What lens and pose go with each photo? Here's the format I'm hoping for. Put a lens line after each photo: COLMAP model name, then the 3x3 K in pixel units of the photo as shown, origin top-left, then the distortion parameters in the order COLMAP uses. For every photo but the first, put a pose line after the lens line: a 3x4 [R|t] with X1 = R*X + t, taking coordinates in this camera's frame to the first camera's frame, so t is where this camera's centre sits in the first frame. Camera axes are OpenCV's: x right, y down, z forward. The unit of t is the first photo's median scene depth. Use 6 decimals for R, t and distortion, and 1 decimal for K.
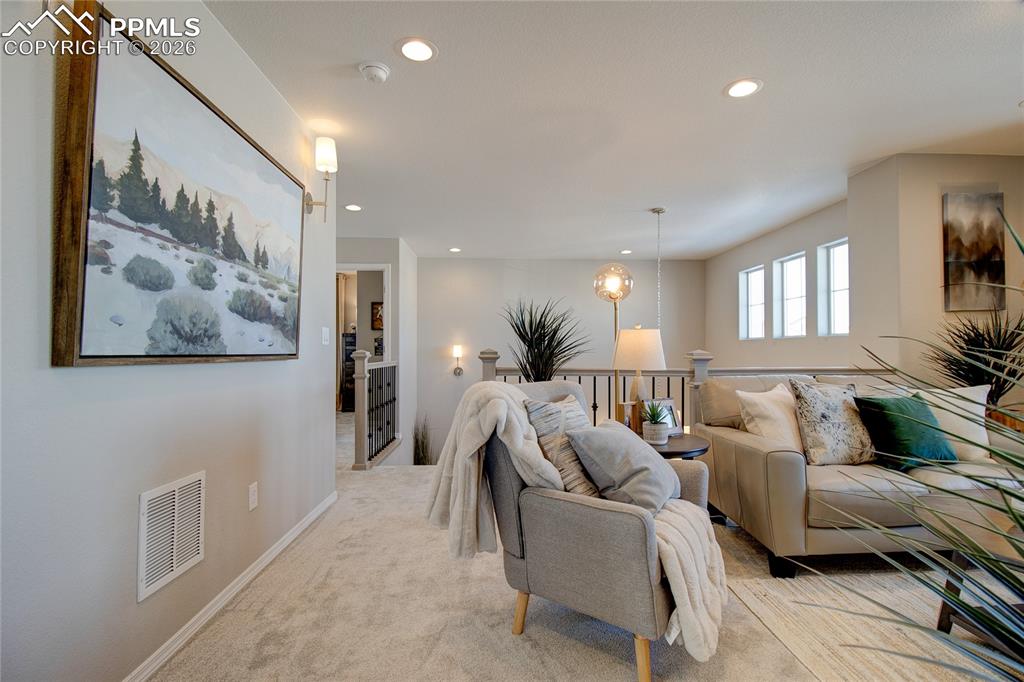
lens RADIAL K [[460.5, 0, 514.5], [0, 460.5, 348.0], [0, 0, 1]] dist [-0.000090, -0.000127]
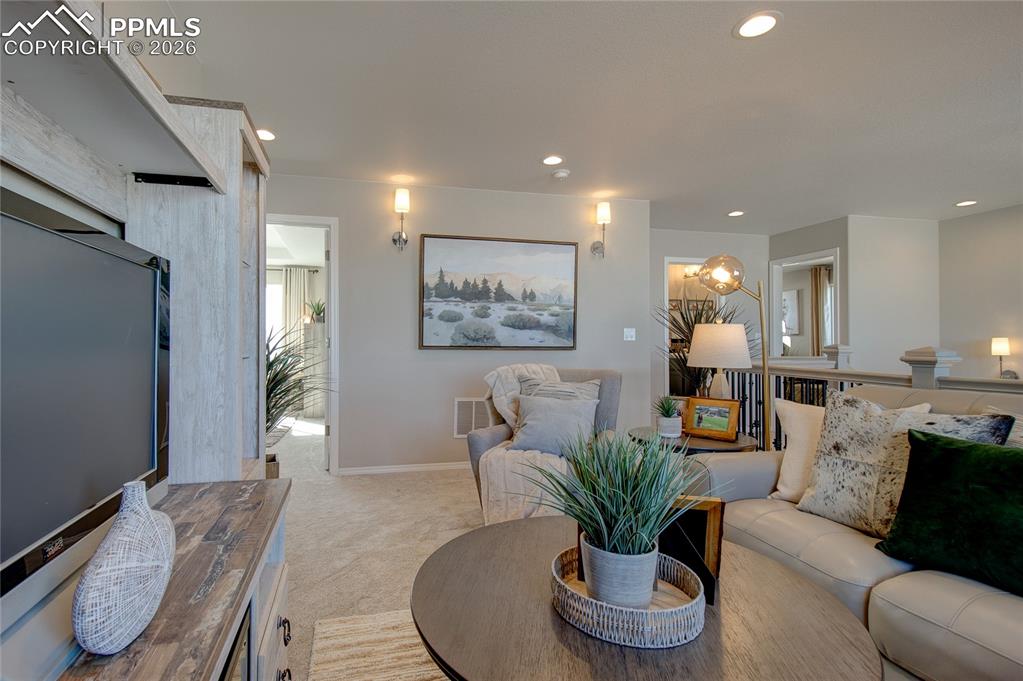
lens RADIAL K [[508.1, 0, 511.3], [0, 508.1, 336.5], [0, 0, 1]] dist [-0.000262, -0.000540]
pose [[0.252178, -0.006744, -0.967657, 1.854328], [0.001640, 0.999977, -0.006542, -0.017675], [0.967679, 0.000063, 0.252183, 0.501557]]
